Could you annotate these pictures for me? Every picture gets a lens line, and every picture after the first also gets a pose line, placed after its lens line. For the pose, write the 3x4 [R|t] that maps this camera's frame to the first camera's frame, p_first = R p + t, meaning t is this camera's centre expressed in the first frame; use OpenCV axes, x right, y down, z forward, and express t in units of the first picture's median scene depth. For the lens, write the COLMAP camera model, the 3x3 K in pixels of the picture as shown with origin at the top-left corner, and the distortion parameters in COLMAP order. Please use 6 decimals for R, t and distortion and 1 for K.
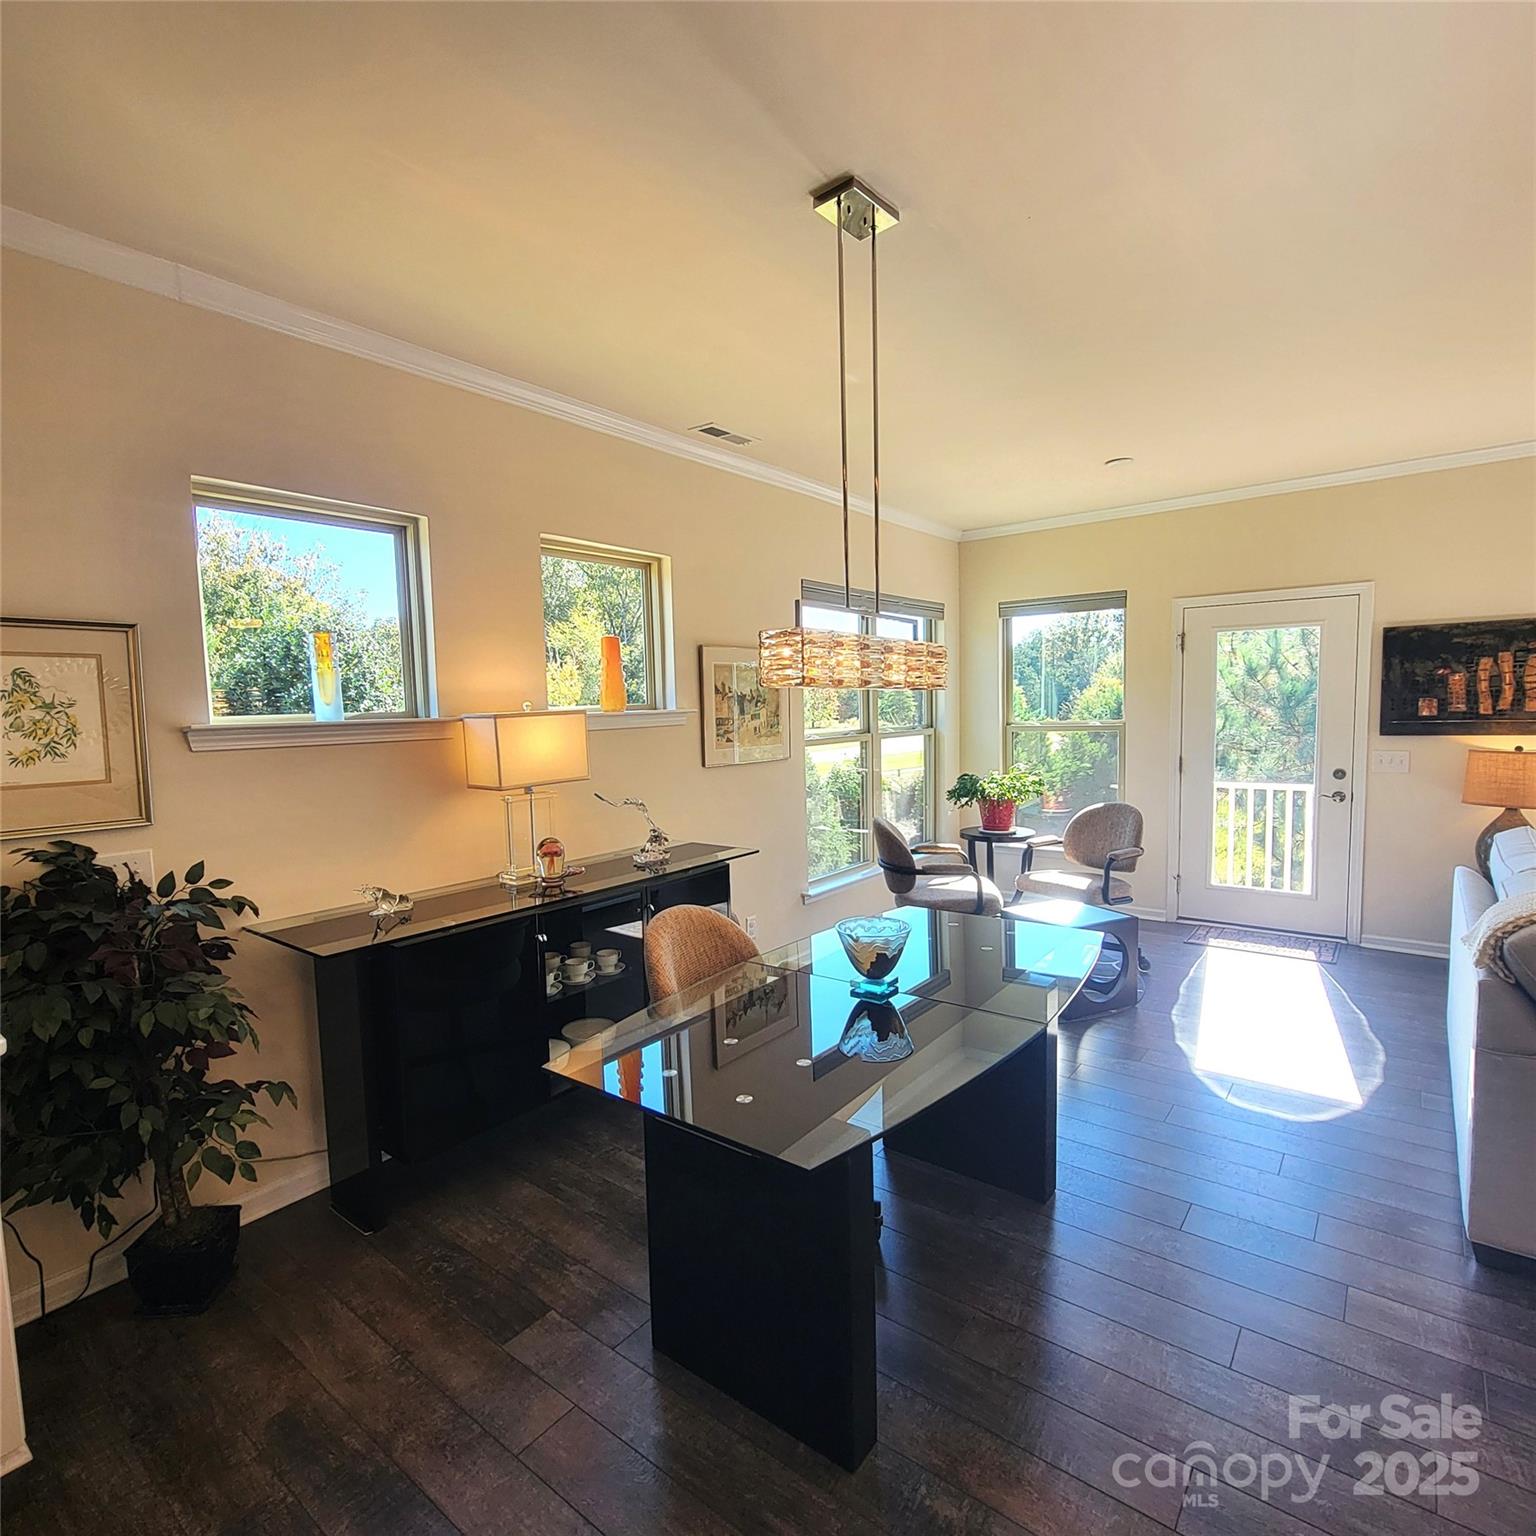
lens RADIAL K [[833.0, 0, 766.7], [0, 833.0, 765.2], [0, 0, 1]] dist [0.002436, -0.000362]
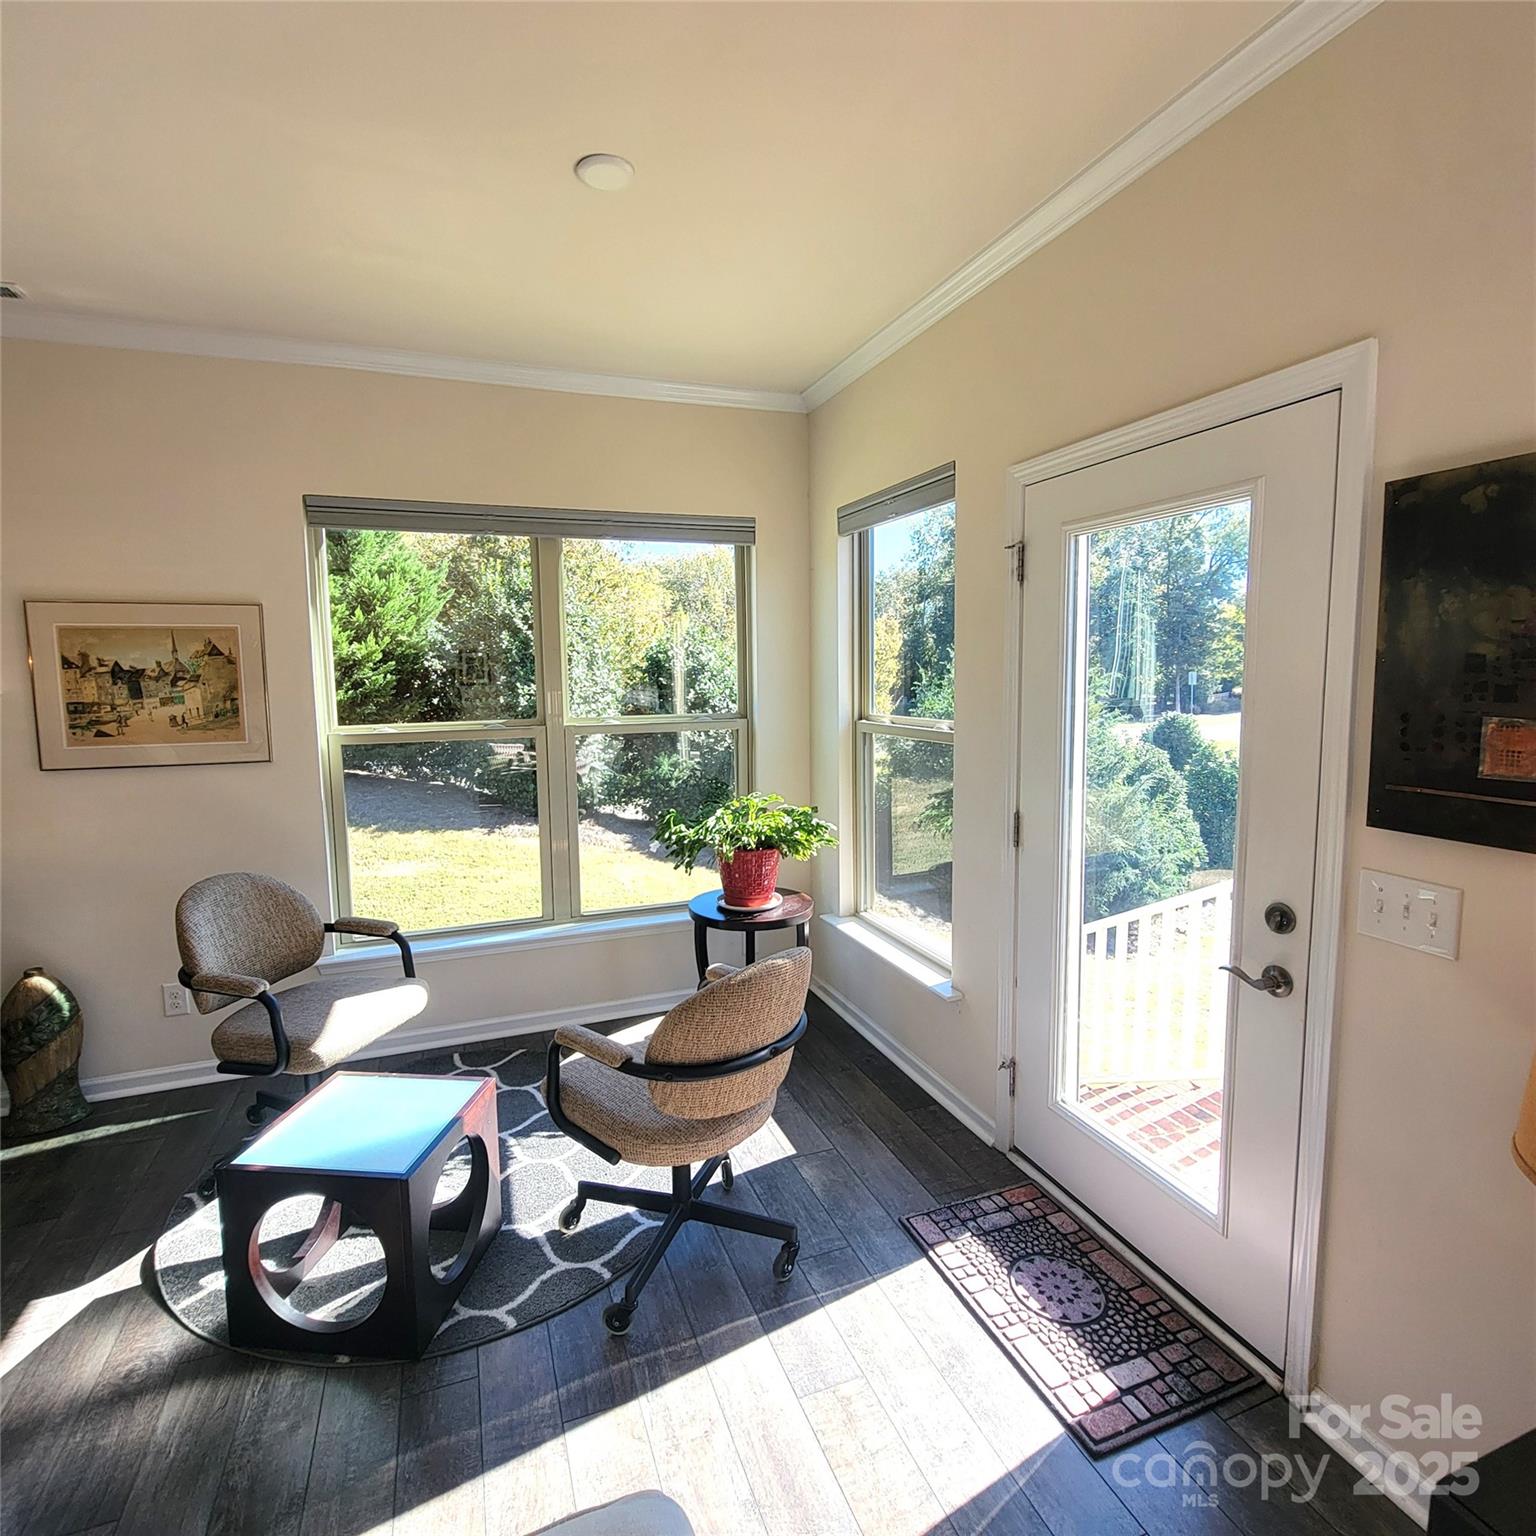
lens RADIAL K [[833.0, 0, 763.7], [0, 833.0, 742.5], [0, 0, 1]] dist [0.002436, -0.000362]
pose [[0.854125, 0.062625, -0.516284, 0.738058], [-0.045833, 0.997925, 0.045222, -0.075011], [0.518045, -0.014963, 0.855223, 0.641664]]
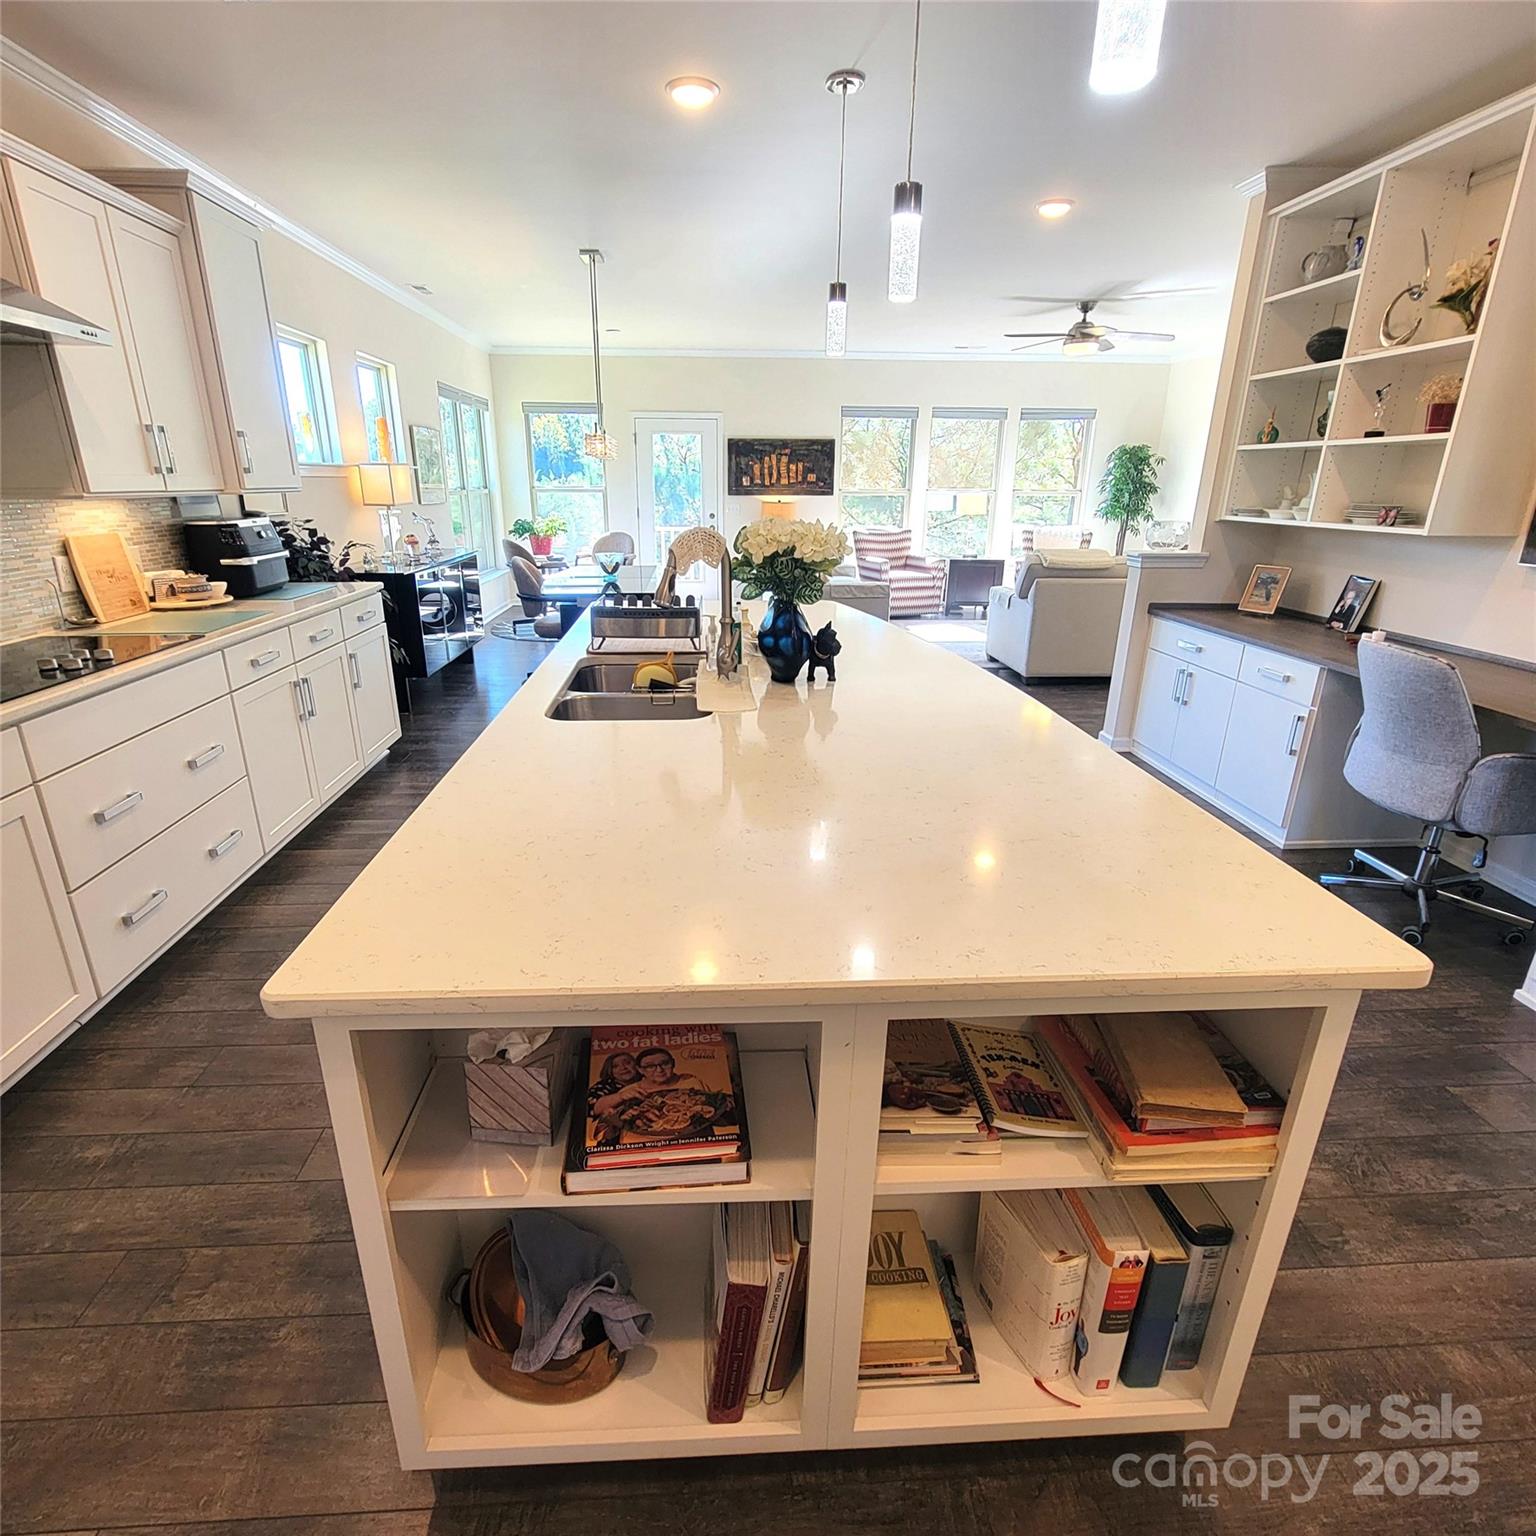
lens RADIAL K [[833.0, 0, 757.9], [0, 833.0, 772.9], [0, 0, 1]] dist [0.002436, -0.000362]
pose [[0.748827, -0.192435, 0.634213, -0.659798], [0.026868, 0.964947, 0.261065, 0.093627], [-0.662220, -0.178452, 0.727749, -0.677547]]
